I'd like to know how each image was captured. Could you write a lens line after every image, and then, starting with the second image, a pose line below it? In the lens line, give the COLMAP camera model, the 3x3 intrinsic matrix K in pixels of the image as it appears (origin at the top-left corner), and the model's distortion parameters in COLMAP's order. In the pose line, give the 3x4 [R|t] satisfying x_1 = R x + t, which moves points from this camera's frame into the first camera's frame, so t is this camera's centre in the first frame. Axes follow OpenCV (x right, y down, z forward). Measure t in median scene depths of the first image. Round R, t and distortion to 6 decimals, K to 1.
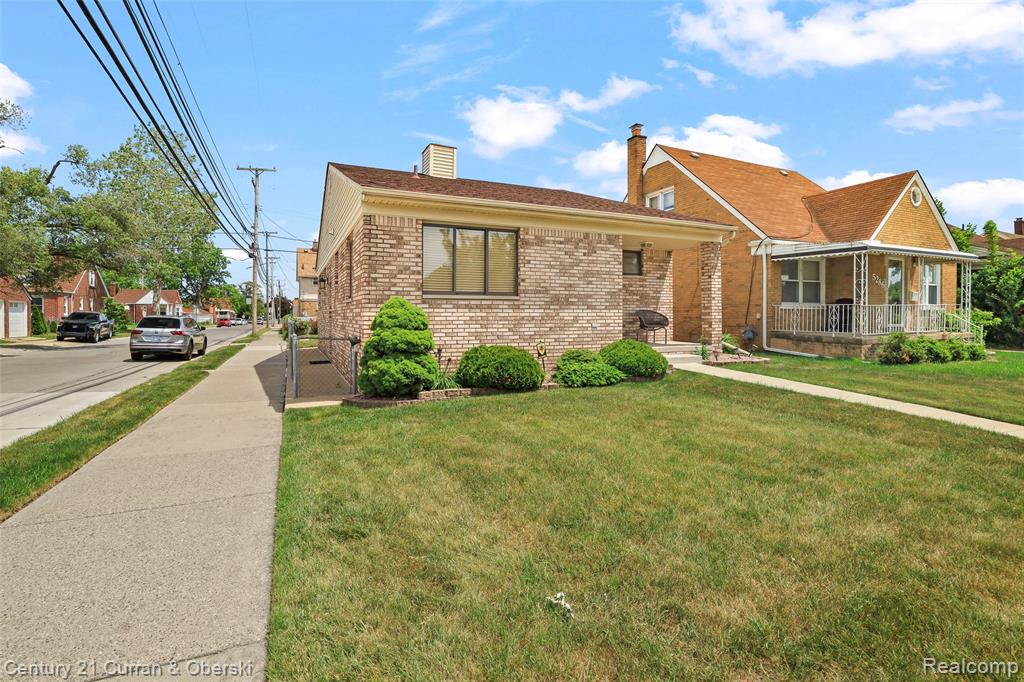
lens RADIAL K [[493.4, 0, 502.4], [0, 493.4, 333.9], [0, 0, 1]] dist [-0.027121, 0.000367]
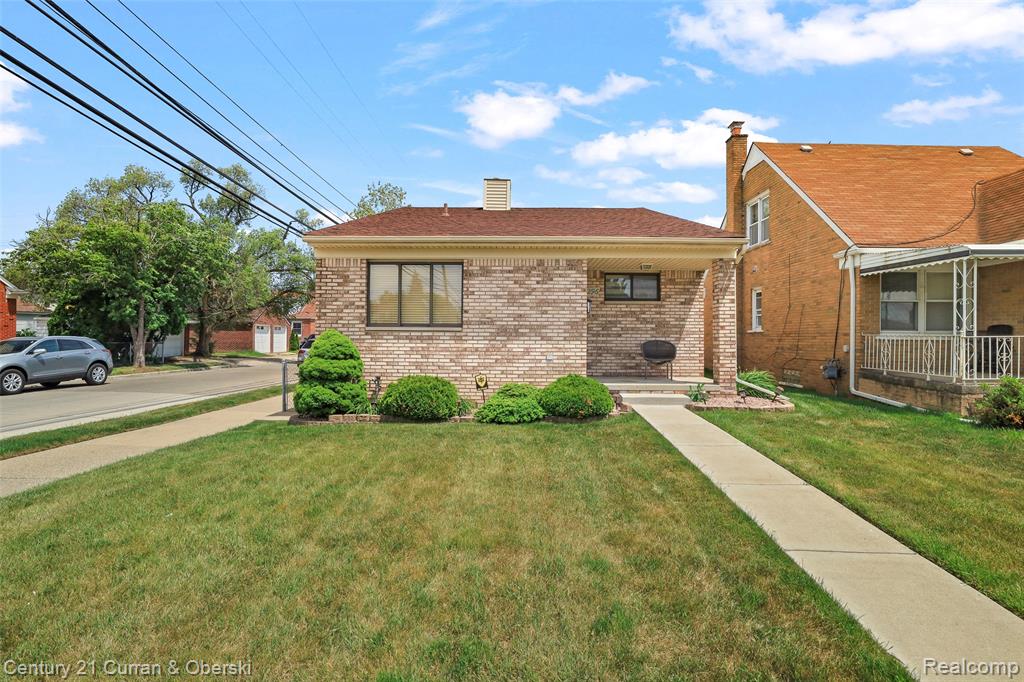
lens RADIAL K [[493.4, 0, 502.4], [0, 493.4, 333.9], [0, 0, 1]] dist [-0.027121, 0.000367]
pose [[0.902174, 0.003714, -0.431356, 0.509664], [-0.022856, 0.998970, -0.039201, -0.023957], [0.430766, 0.045226, 0.901330, 0.120904]]
